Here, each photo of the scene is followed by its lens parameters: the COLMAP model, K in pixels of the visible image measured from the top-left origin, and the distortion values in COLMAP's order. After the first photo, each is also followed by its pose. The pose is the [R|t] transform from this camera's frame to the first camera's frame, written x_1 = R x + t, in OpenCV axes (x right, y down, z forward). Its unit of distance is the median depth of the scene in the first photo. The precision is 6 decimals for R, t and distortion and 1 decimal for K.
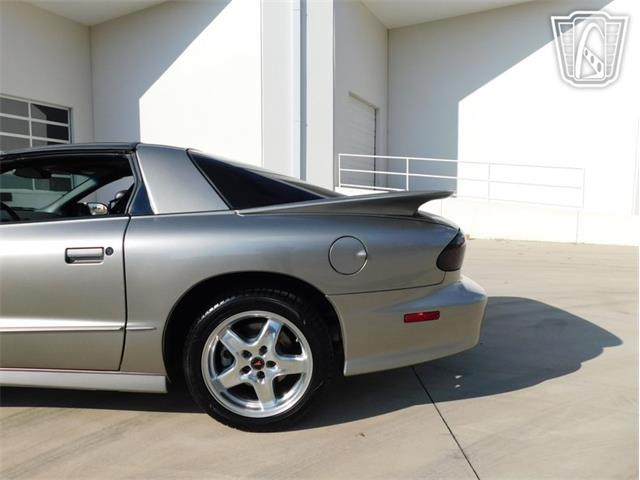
lens RADIAL K [[419.9, 0, 315.5], [0, 419.9, 237.3], [0, 0, 1]] dist [-0.068770, 0.052451]
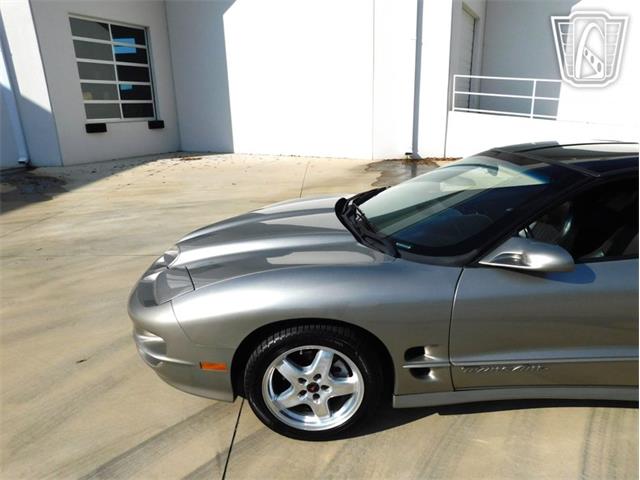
lens RADIAL K [[419.9, 0, 316.5], [0, 419.9, 235.9], [0, 0, 1]] dist [-0.068770, 0.052451]
pose [[0.999292, -0.016022, -0.034050, -1.440349], [0.022807, 0.977577, 0.209340, -0.293770], [0.029932, -0.209968, 0.977250, 0.001397]]
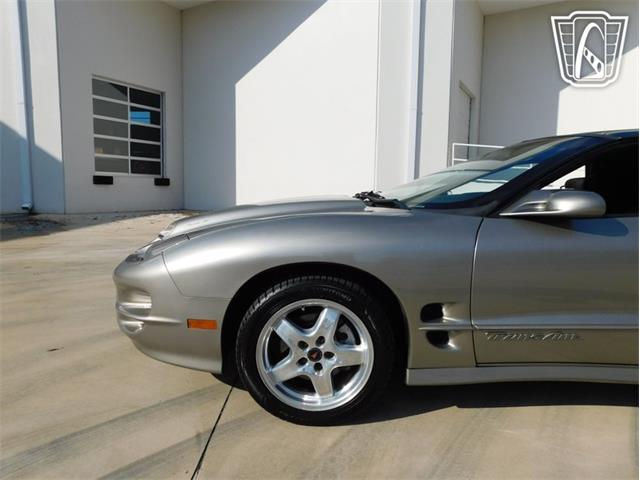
lens RADIAL K [[419.9, 0, 317.7], [0, 419.9, 235.8], [0, 0, 1]] dist [-0.068770, 0.052451]
pose [[0.999479, 0.017578, -0.027068, -1.464094], [-0.016940, 0.999578, 0.023612, 0.007970], [0.027471, -0.023141, 0.999355, 0.038572]]
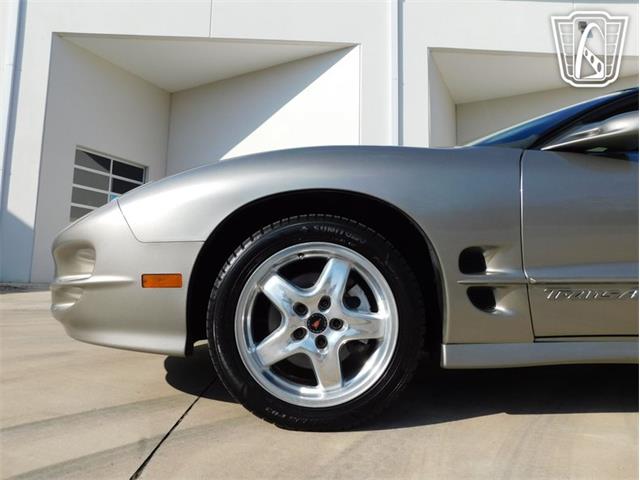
lens RADIAL K [[418.4, 0, 318.6], [0, 418.4, 237.3], [0, 0, 1]] dist [-0.052380, 0.032036]
pose [[0.999619, 0.020040, 0.018982, -1.501680], [-0.016134, 0.982169, -0.187305, 0.270963], [-0.022398, 0.186927, 0.982118, 0.263880]]
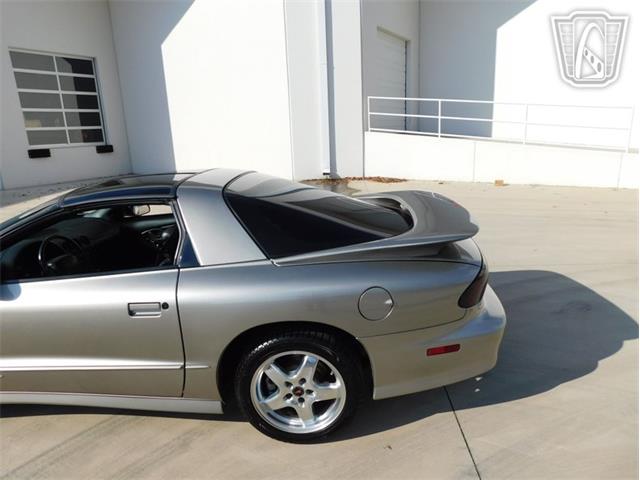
lens RADIAL K [[419.9, 0, 315.2], [0, 419.9, 236.5], [0, 0, 1]] dist [-0.068770, 0.052451]
pose [[0.996797, -0.022614, -0.076713, 0.006115], [0.035269, 0.985181, 0.167853, -0.295799], [0.071780, -0.170021, 0.982823, -0.057530]]
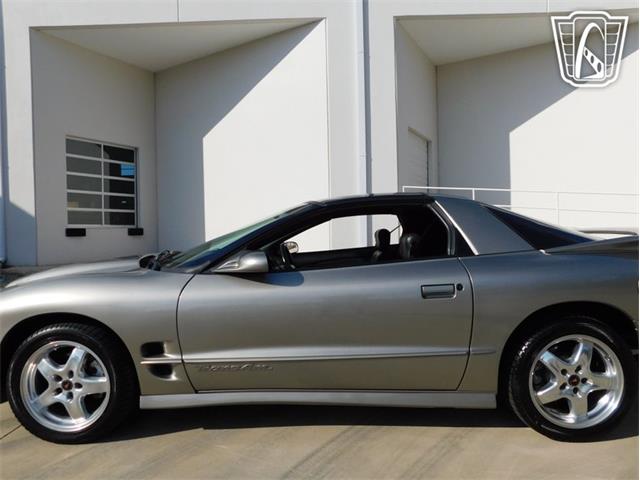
lens RADIAL K [[419.9, 0, 317.1], [0, 419.9, 236.9], [0, 0, 1]] dist [-0.068770, 0.052451]
pose [[0.999122, -0.020465, -0.036554, -0.763119], [0.017857, 0.997366, -0.070299, -0.030623], [0.037896, 0.069585, 0.996856, -0.197775]]
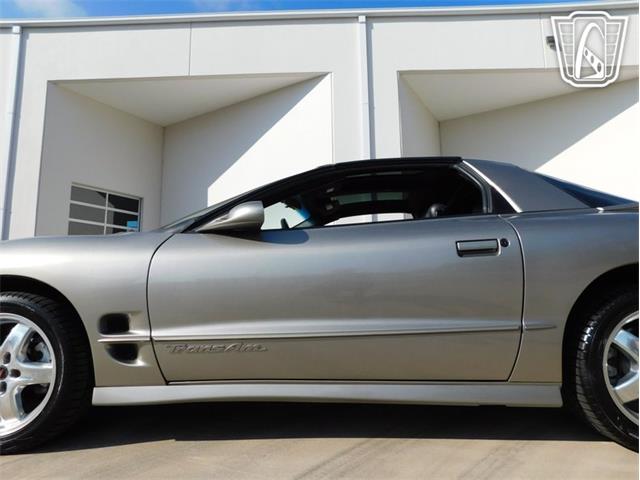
lens RADIAL K [[419.9, 0, 317.4], [0, 419.9, 237.4], [0, 0, 1]] dist [-0.068770, 0.052451]
pose [[0.998868, -0.020610, -0.042864, -0.783442], [0.010547, 0.974779, -0.222921, 0.202561], [0.046377, 0.222217, 0.973894, 0.045325]]
